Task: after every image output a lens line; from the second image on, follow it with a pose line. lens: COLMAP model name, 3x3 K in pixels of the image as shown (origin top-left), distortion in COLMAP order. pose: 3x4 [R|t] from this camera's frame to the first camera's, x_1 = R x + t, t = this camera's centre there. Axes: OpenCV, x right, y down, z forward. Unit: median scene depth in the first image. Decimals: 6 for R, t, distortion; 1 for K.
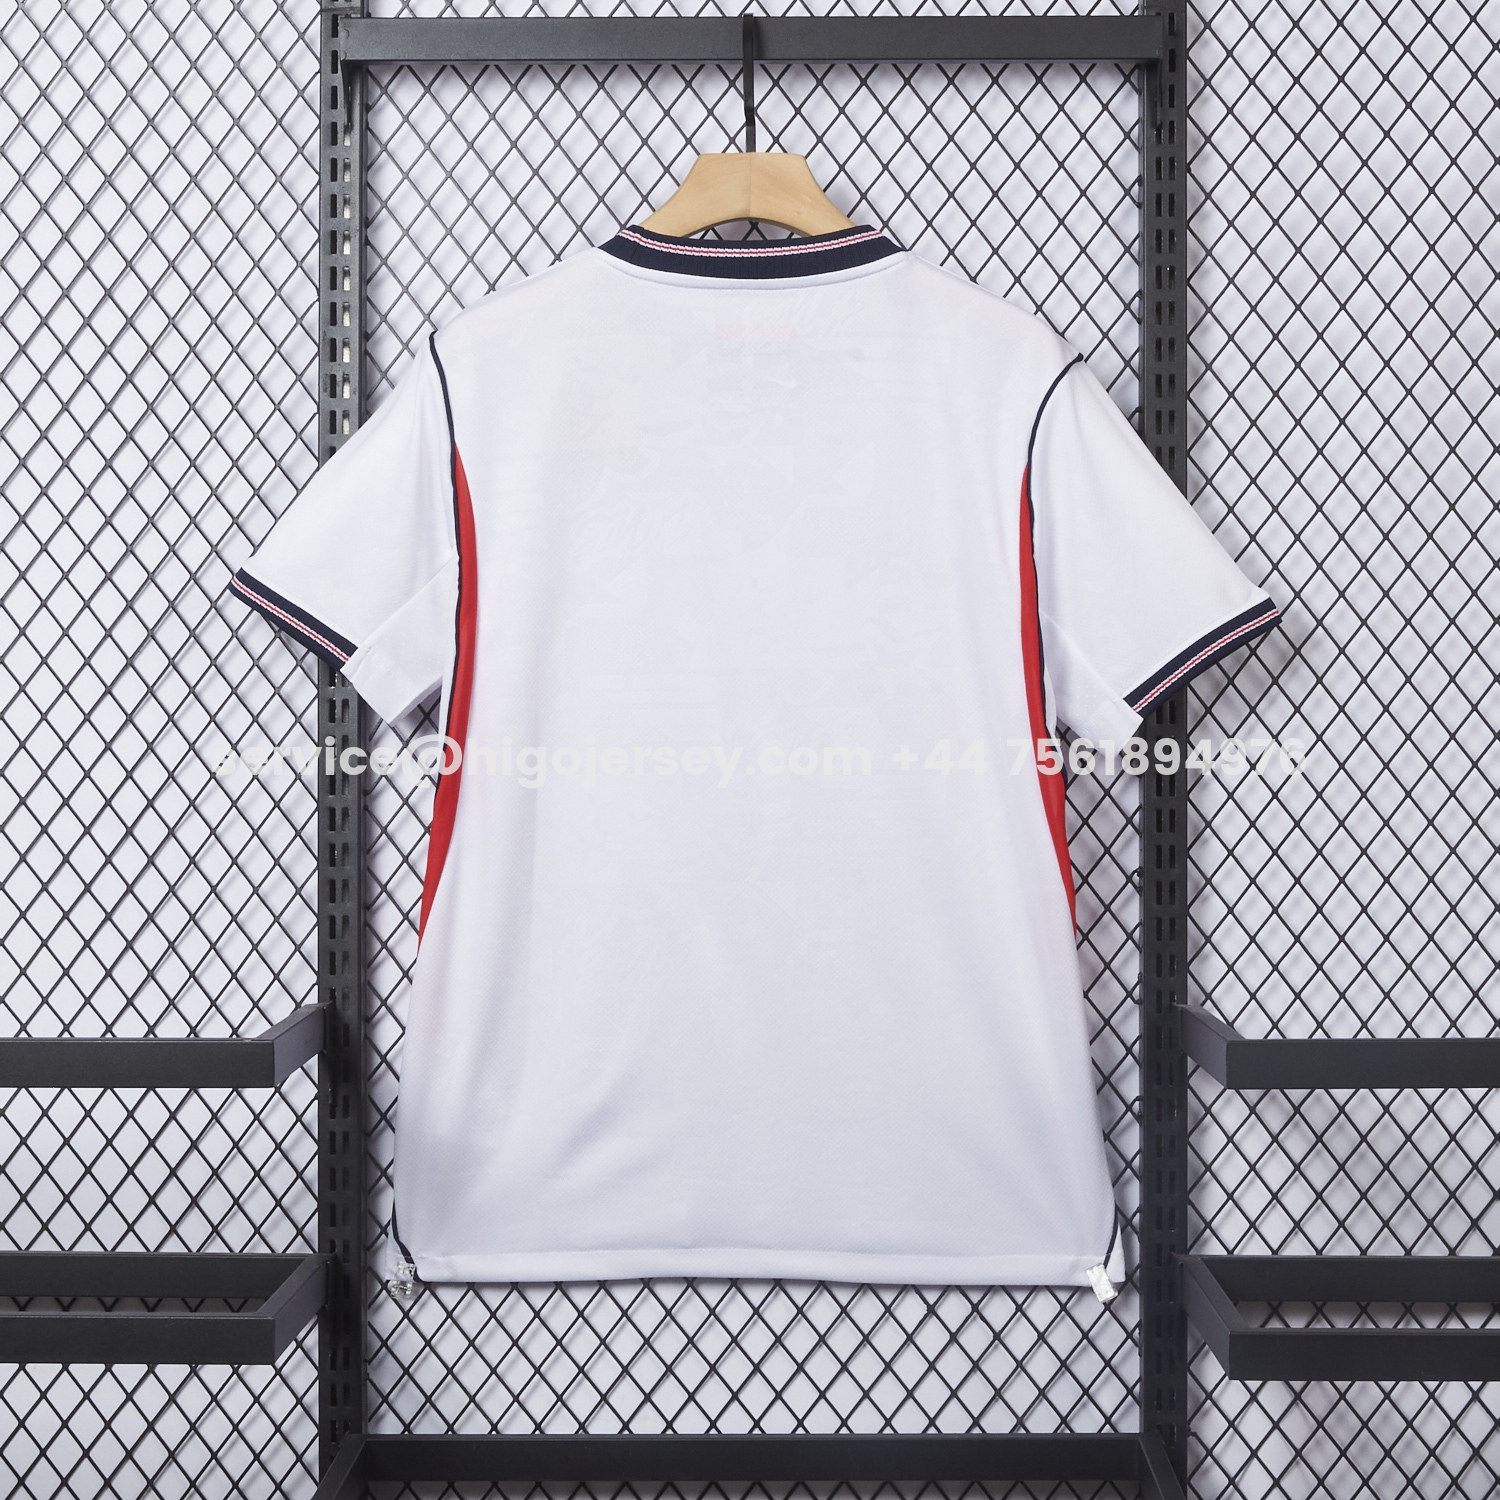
lens RADIAL K [[3009.9, 0, 745.4], [0, 3009.9, 749.8], [0, 0, 1]] dist [0.017132, 0.000000]
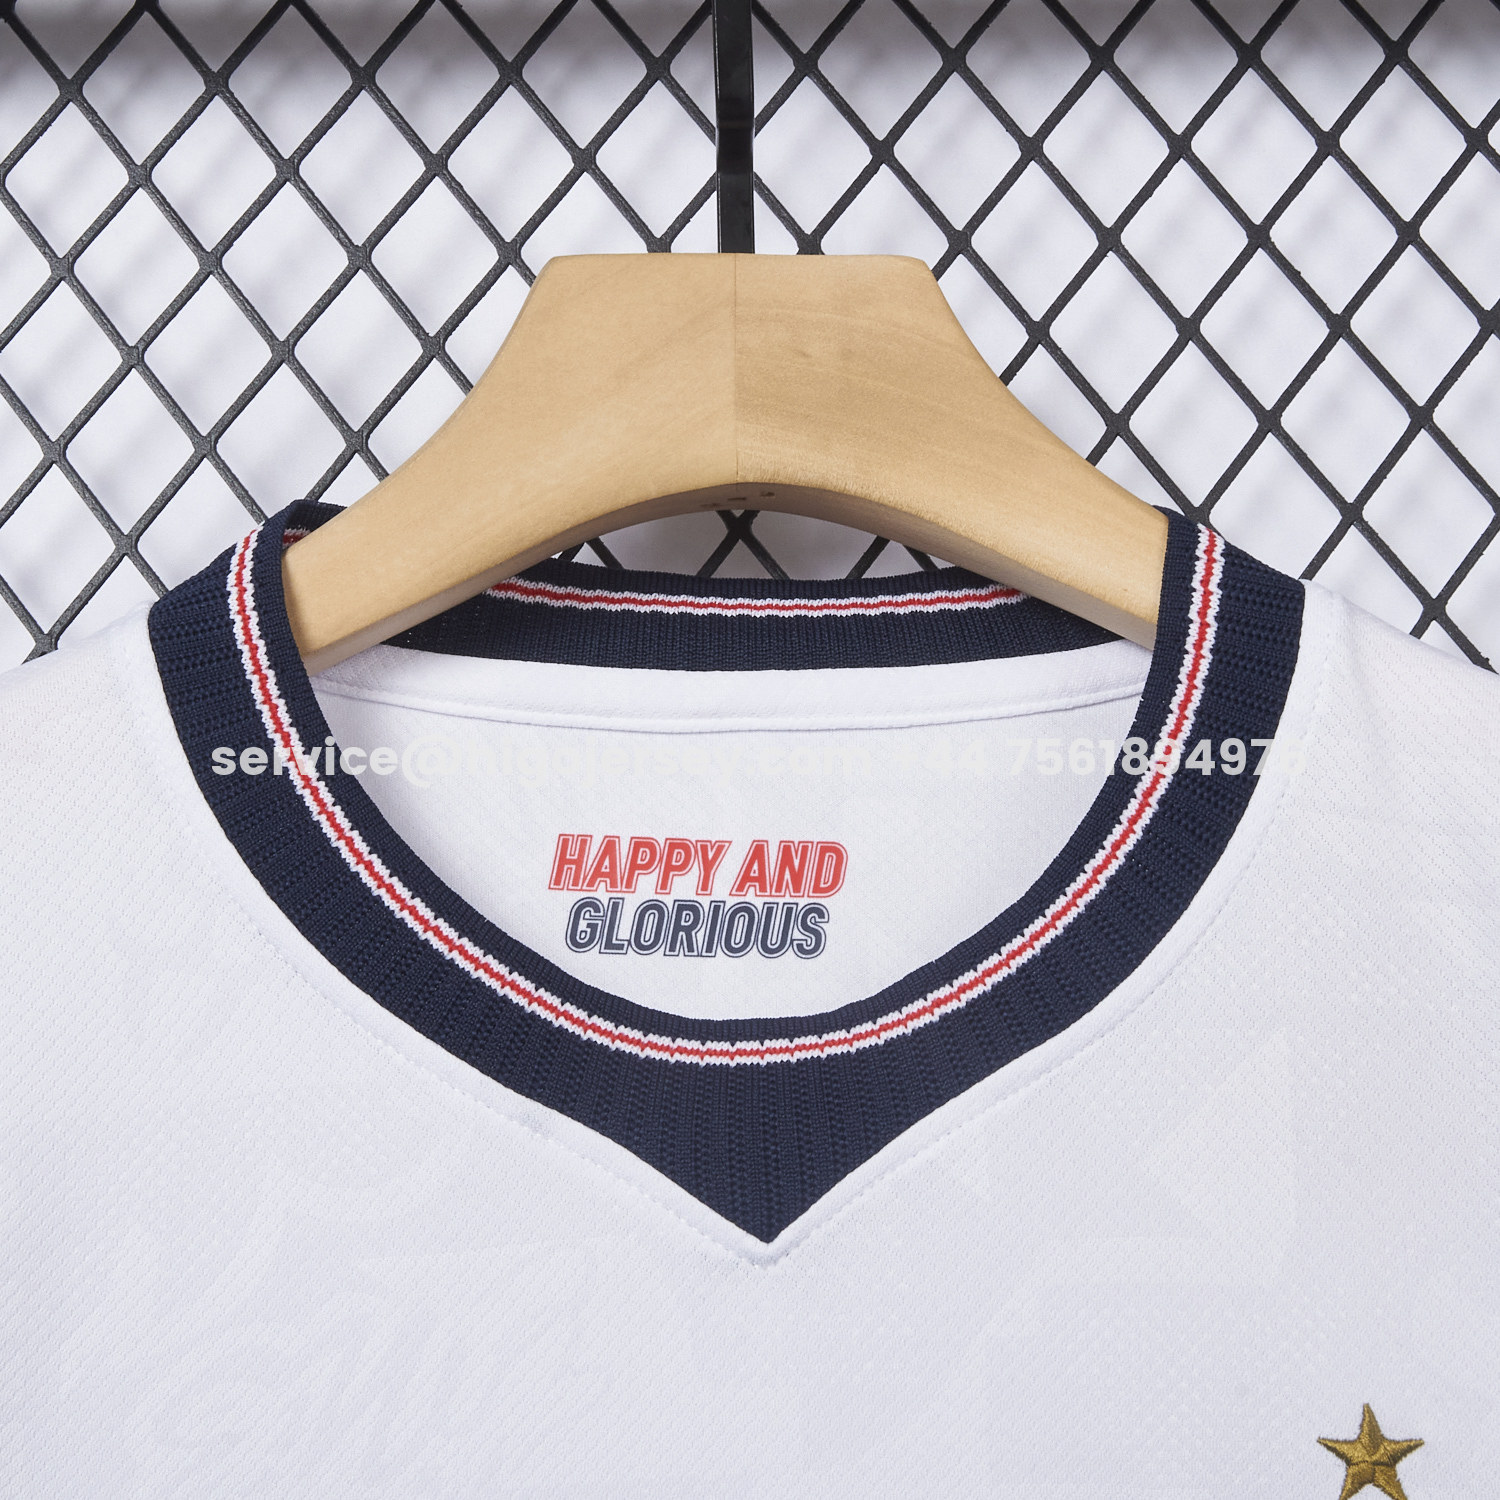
lens RADIAL K [[3039.5, 0, 747.5], [0, 3039.5, 756.0], [0, 0, 1]] dist [-0.072881, 0.000000]
pose [[0.999925, -0.011390, 0.004520, 0.002232], [0.012107, 0.975163, -0.221157, -0.089432], [-0.001889, 0.221195, 0.975228, 0.723893]]
